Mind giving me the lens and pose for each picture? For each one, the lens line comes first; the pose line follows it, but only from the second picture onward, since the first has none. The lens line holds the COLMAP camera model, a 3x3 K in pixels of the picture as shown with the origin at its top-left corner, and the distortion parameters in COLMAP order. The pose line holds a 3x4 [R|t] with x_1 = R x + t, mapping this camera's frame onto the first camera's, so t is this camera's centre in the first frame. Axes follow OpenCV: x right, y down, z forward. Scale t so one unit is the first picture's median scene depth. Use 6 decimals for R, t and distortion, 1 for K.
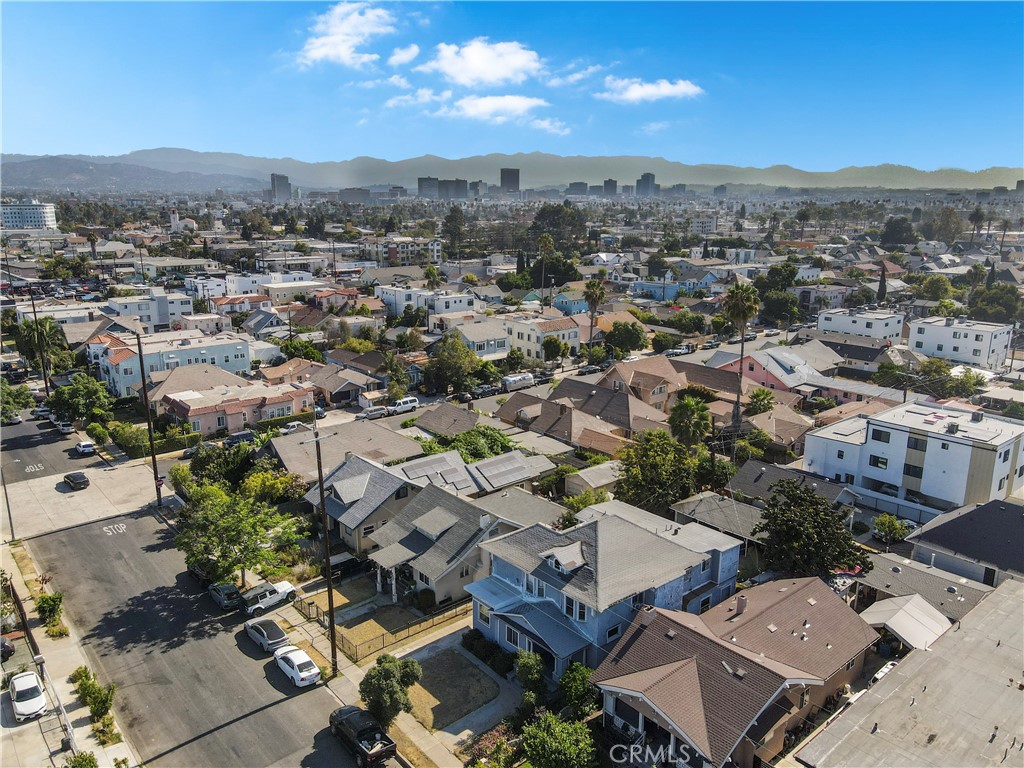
lens RADIAL K [[757.6, 0, 512.0], [0, 757.6, 384.0], [0, 0, 1]] dist [0.007250, 0.004632]
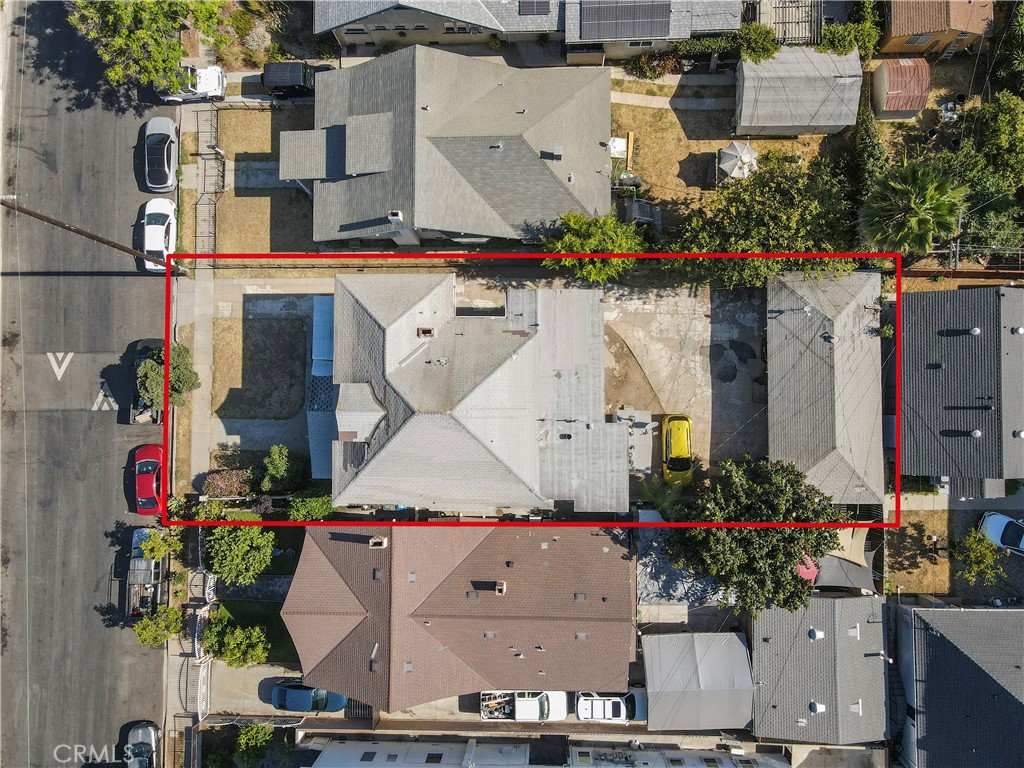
lens RADIAL K [[757.6, 0, 512.0], [0, 757.6, 384.0], [0, 0, 1]] dist [0.007250, 0.004632]
pose [[0.757632, 0.649828, -0.060962, 0.135833], [-0.110795, 0.220095, 0.969166, -0.338866], [0.643209, -0.727517, 0.238749, 0.601021]]
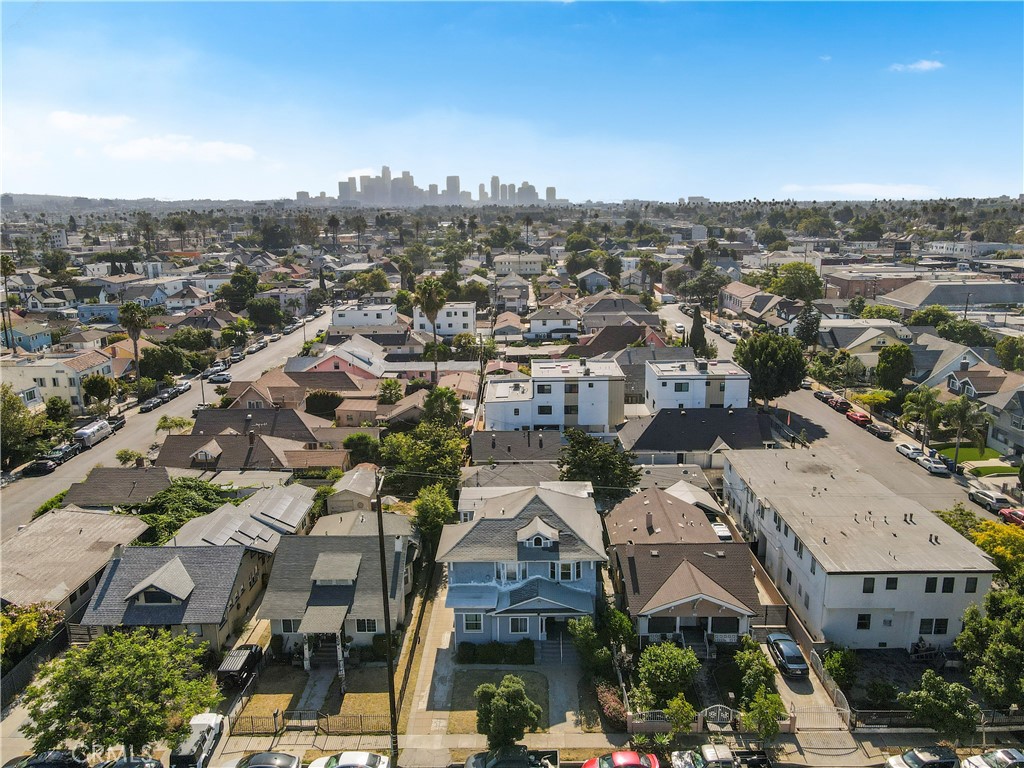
lens RADIAL K [[757.6, 0, 512.0], [0, 757.6, 384.0], [0, 0, 1]] dist [0.007250, 0.004632]
pose [[0.656611, -0.187691, 0.730502, -0.448025], [0.197197, 0.977573, 0.073921, -0.041728], [-0.727994, 0.095516, 0.678898, 0.178316]]
